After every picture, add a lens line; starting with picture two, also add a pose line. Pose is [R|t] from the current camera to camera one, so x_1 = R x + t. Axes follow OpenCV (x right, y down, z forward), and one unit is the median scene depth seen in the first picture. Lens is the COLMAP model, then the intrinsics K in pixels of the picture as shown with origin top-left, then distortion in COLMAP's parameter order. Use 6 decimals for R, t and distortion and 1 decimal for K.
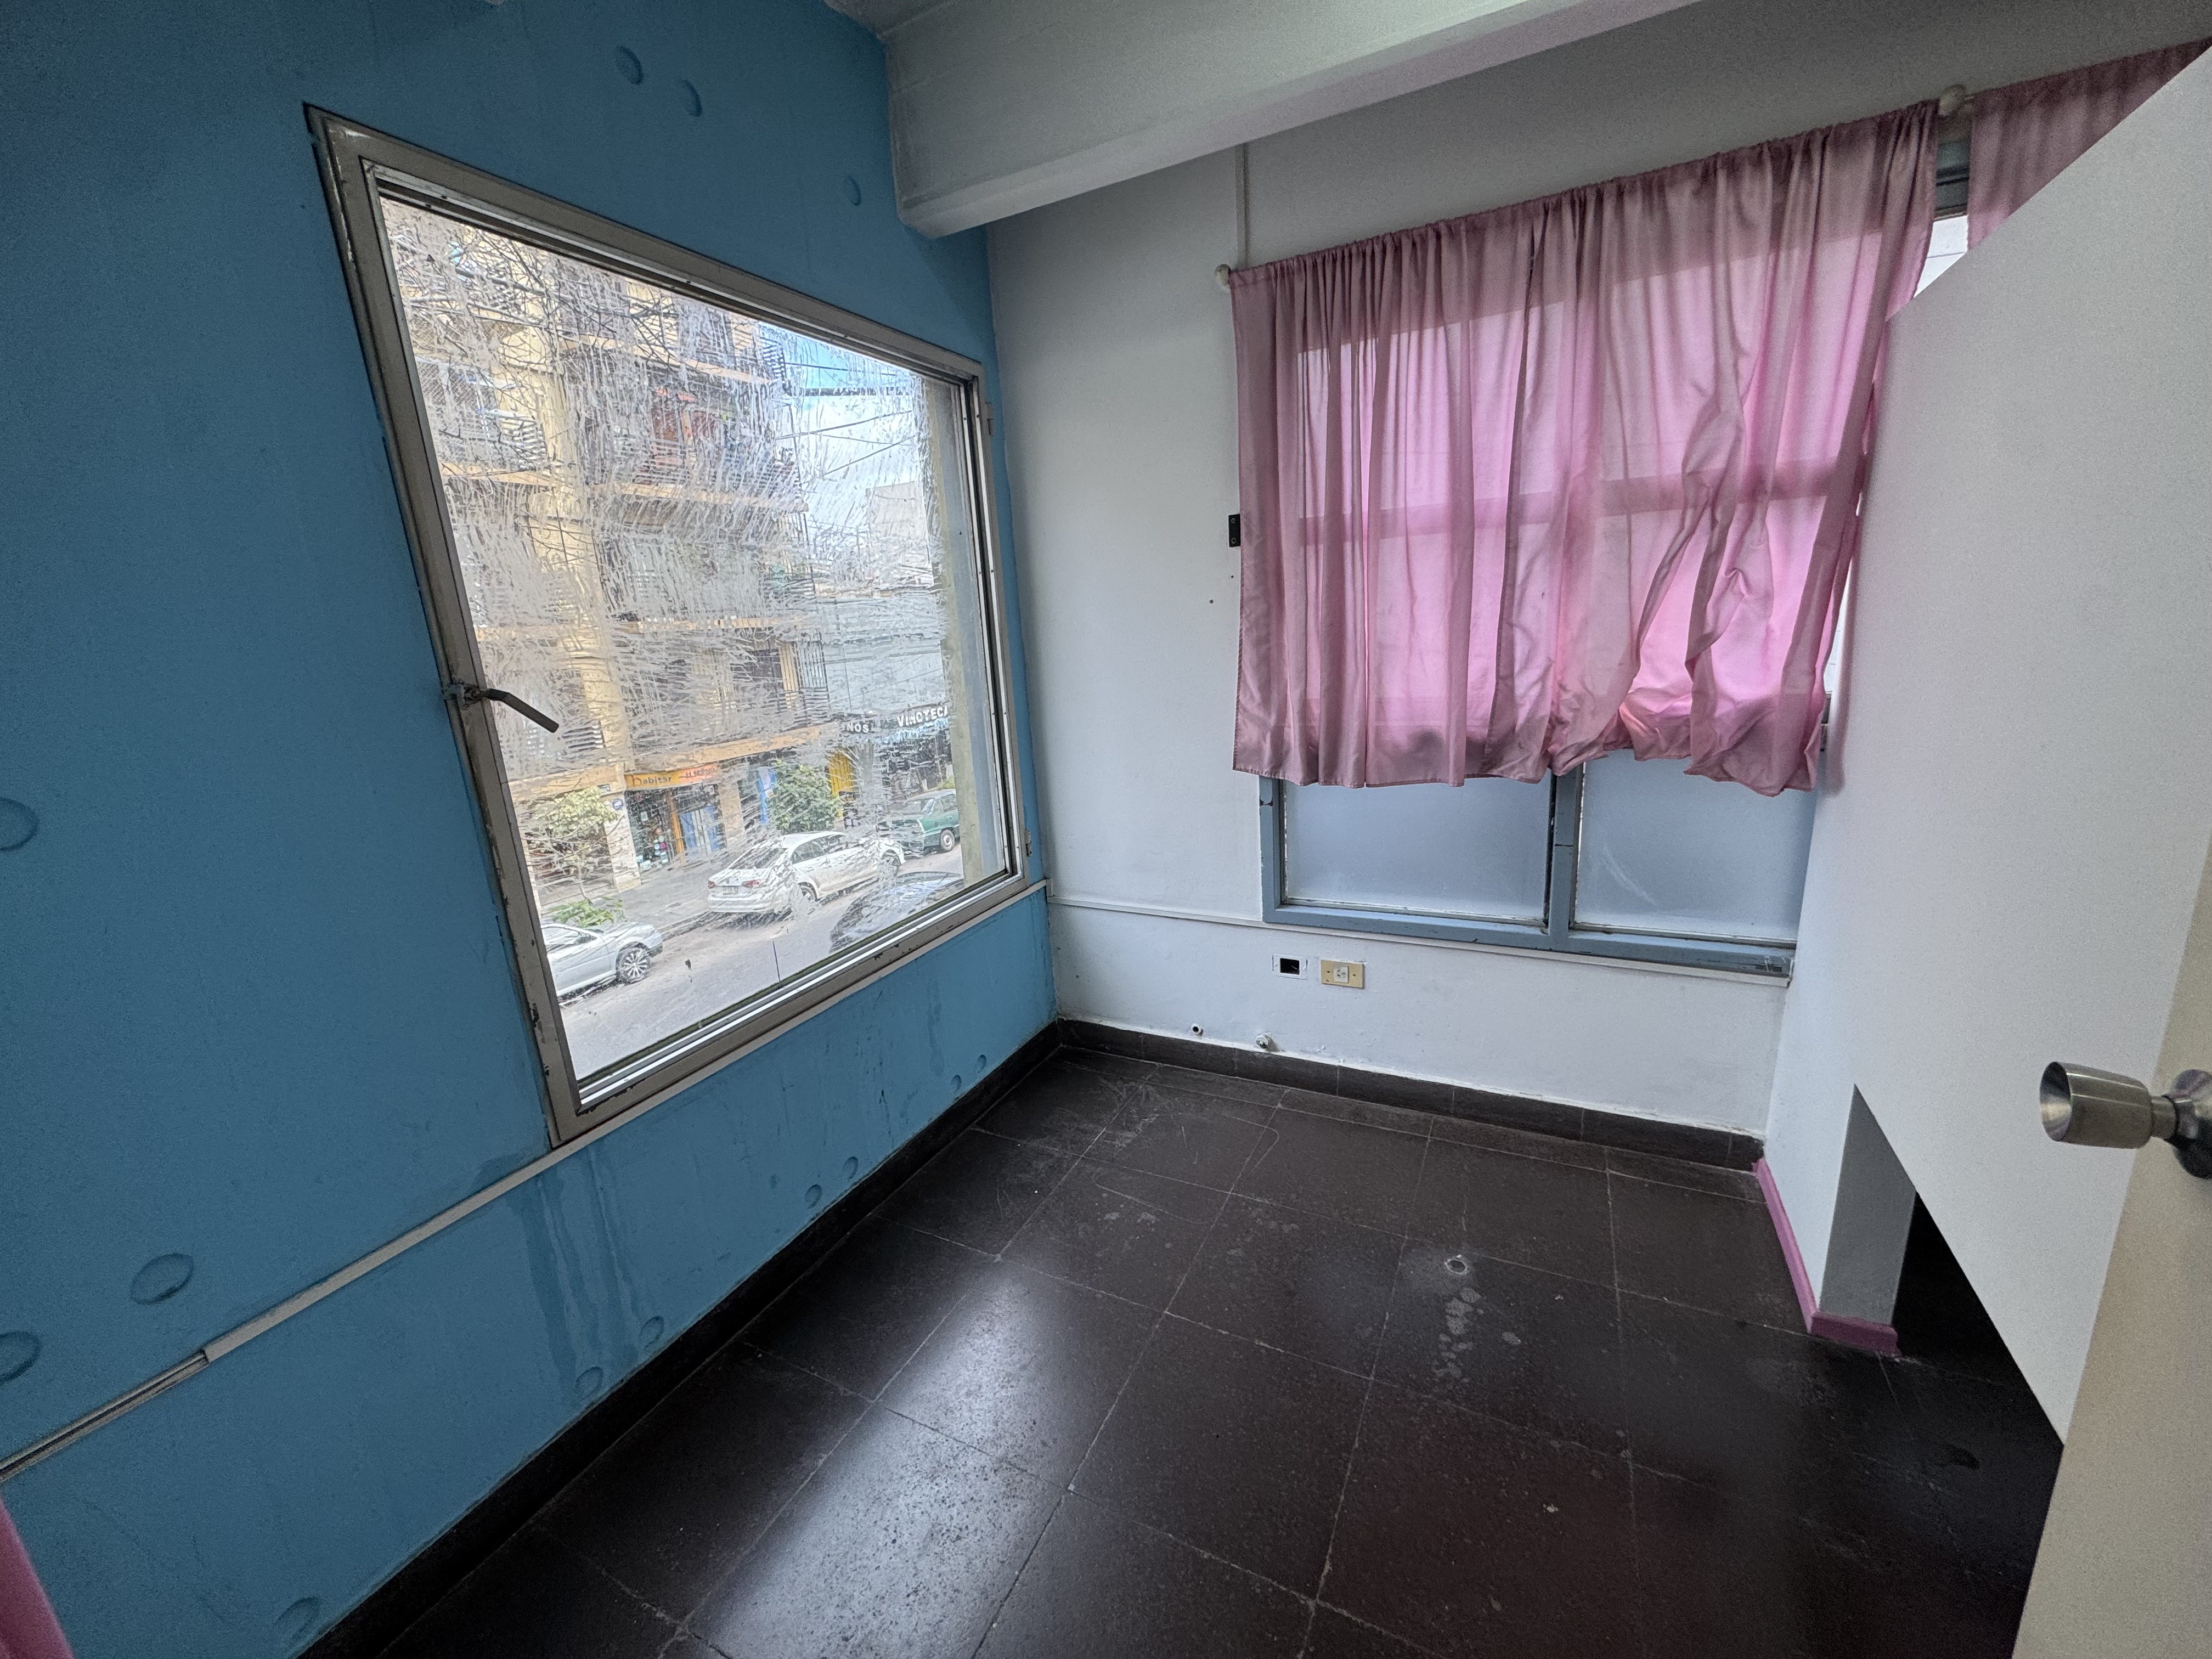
lens RADIAL K [[880.9, 0, 1102.4], [0, 880.9, 829.4], [0, 0, 1]] dist [-0.002046, -0.000614]
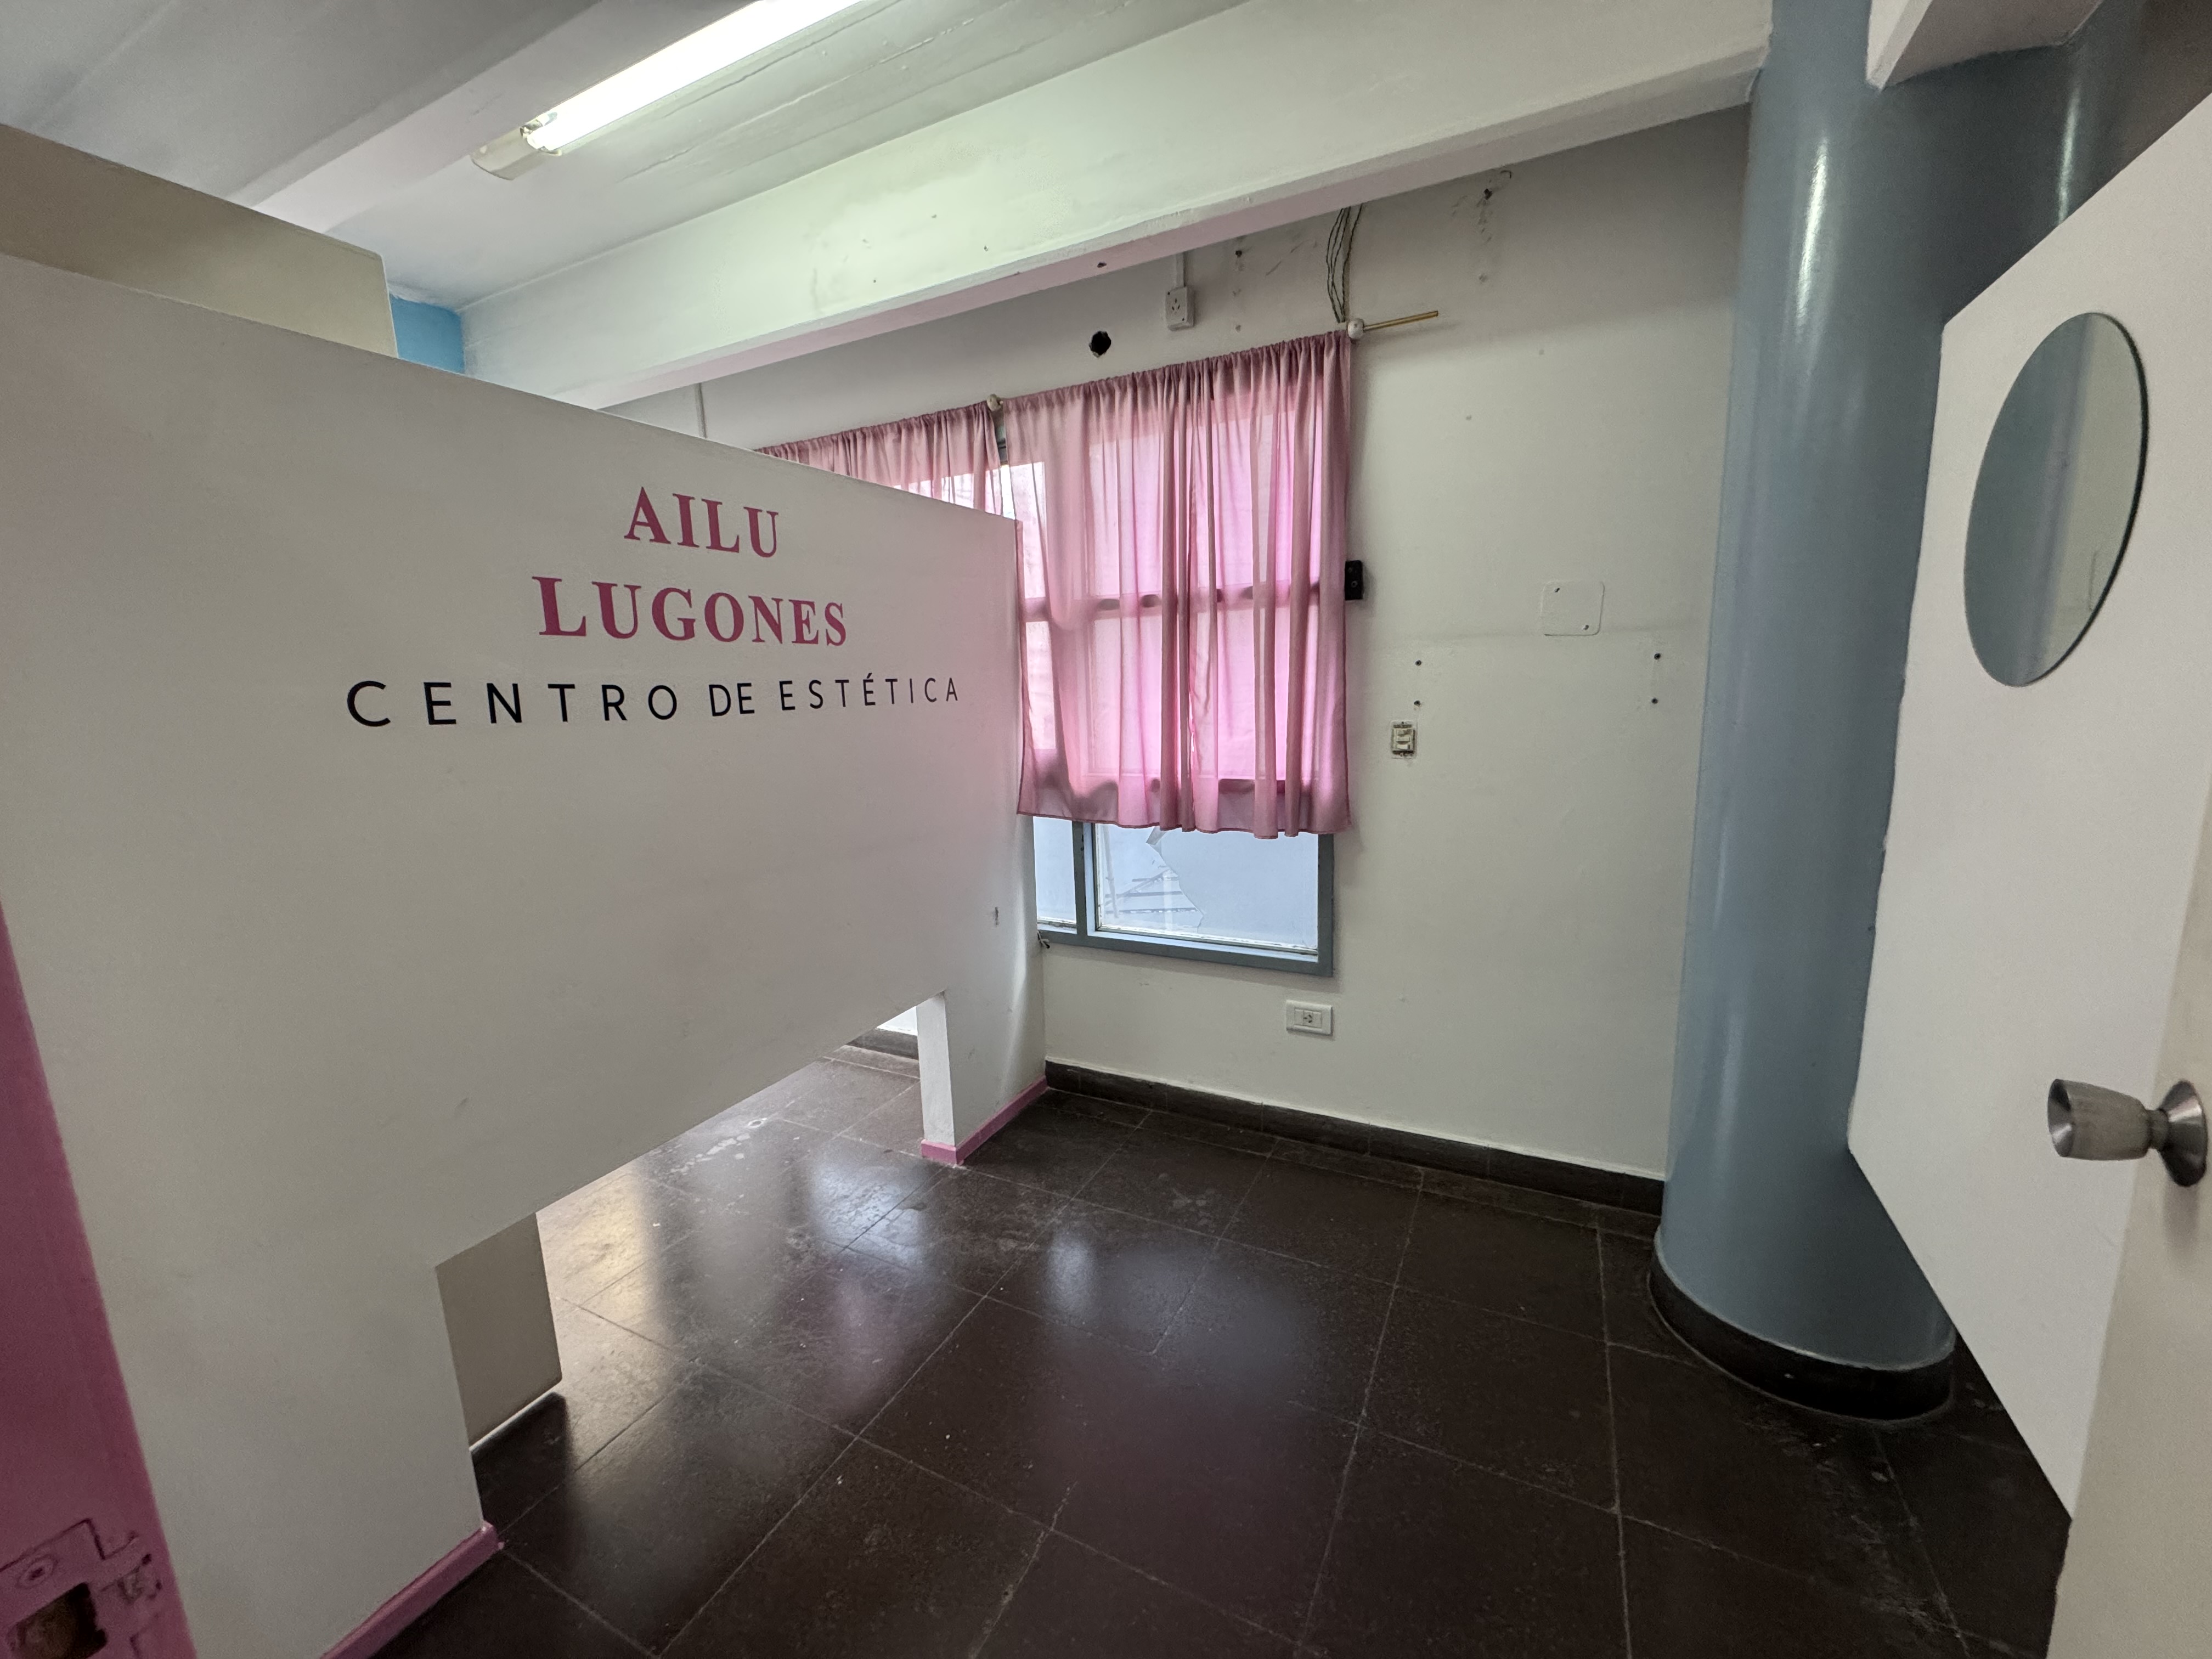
lens RADIAL K [[866.2, 0, 1114.4], [0, 866.2, 814.9], [0, 0, 1]] dist [-0.026027, 0.008397]
pose [[0.999418, 0.032281, 0.011011, 0.942410], [-0.031475, 0.997268, -0.066820, 0.053033], [-0.013138, 0.066435, 0.997704, -0.477730]]
